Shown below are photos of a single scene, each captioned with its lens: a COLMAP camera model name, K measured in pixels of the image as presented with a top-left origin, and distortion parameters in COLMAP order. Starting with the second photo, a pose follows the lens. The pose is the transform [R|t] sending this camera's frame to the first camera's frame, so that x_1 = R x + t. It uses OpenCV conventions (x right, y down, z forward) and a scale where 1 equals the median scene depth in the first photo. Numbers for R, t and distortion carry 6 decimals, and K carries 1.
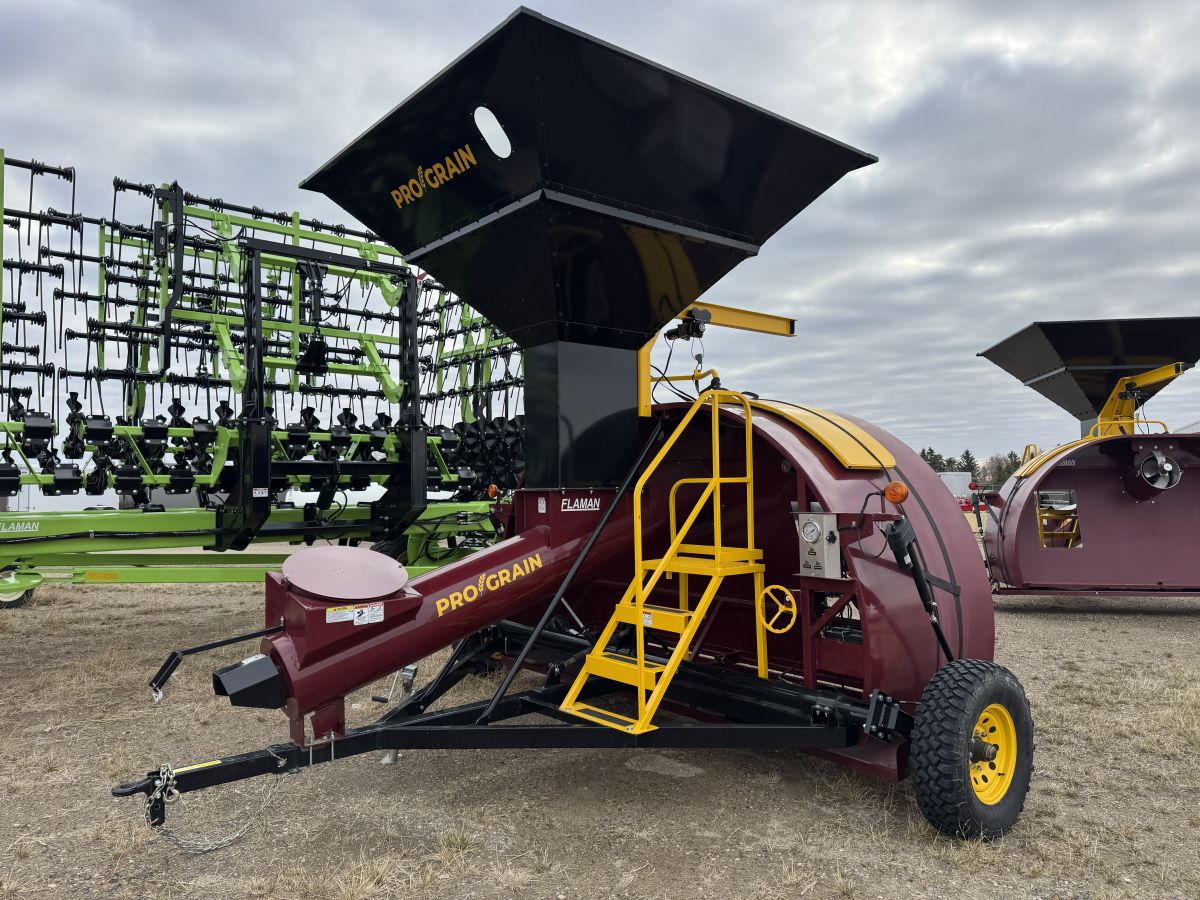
lens RADIAL K [[840.5, 0, 600.0], [0, 840.5, 450.0], [0, 0, 1]] dist [0.112862, -0.197049]
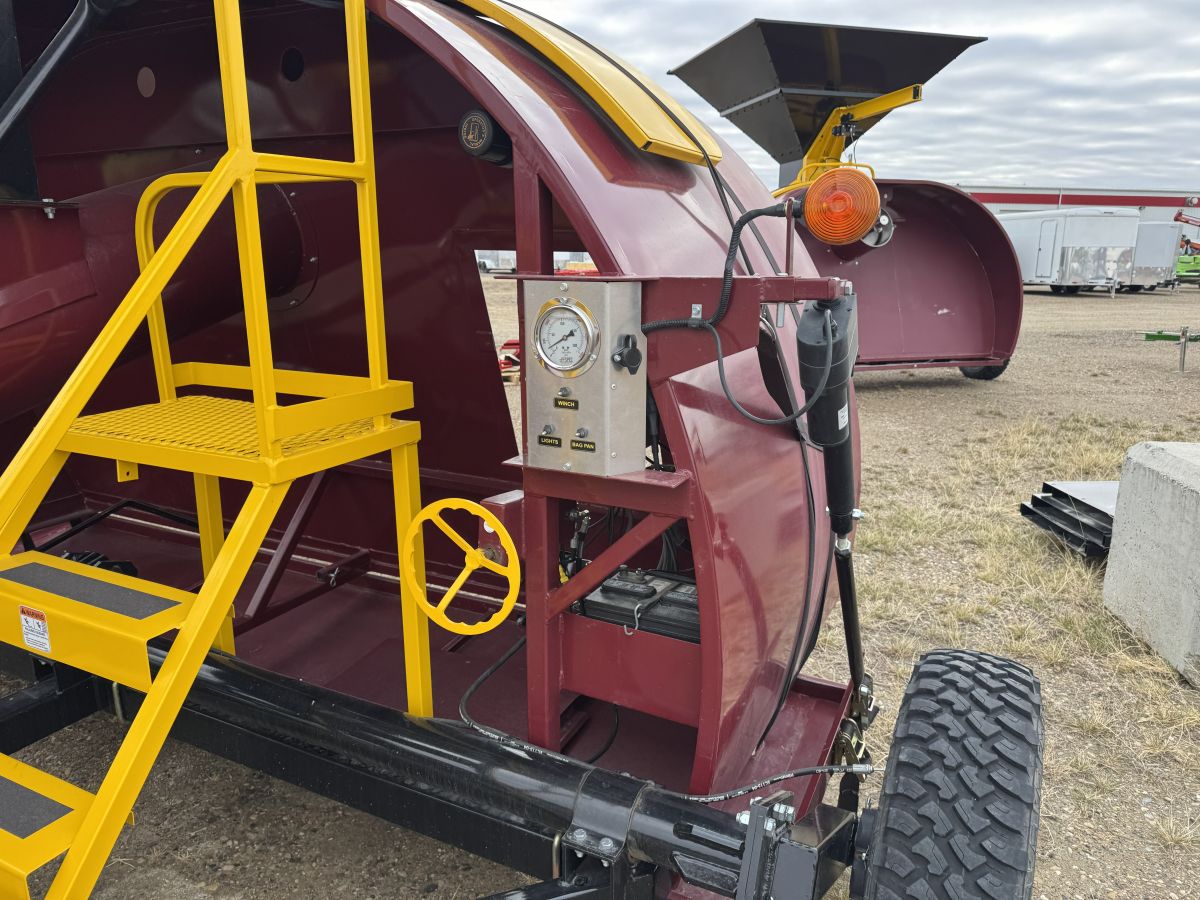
lens RADIAL K [[840.5, 0, 600.0], [0, 840.5, 450.0], [0, 0, 1]] dist [0.112862, -0.197049]
pose [[0.916925, -0.082038, 0.390537, 0.126853], [-0.026893, 0.963713, 0.265581, 0.049783], [-0.398153, -0.254020, 0.881446, 0.665671]]
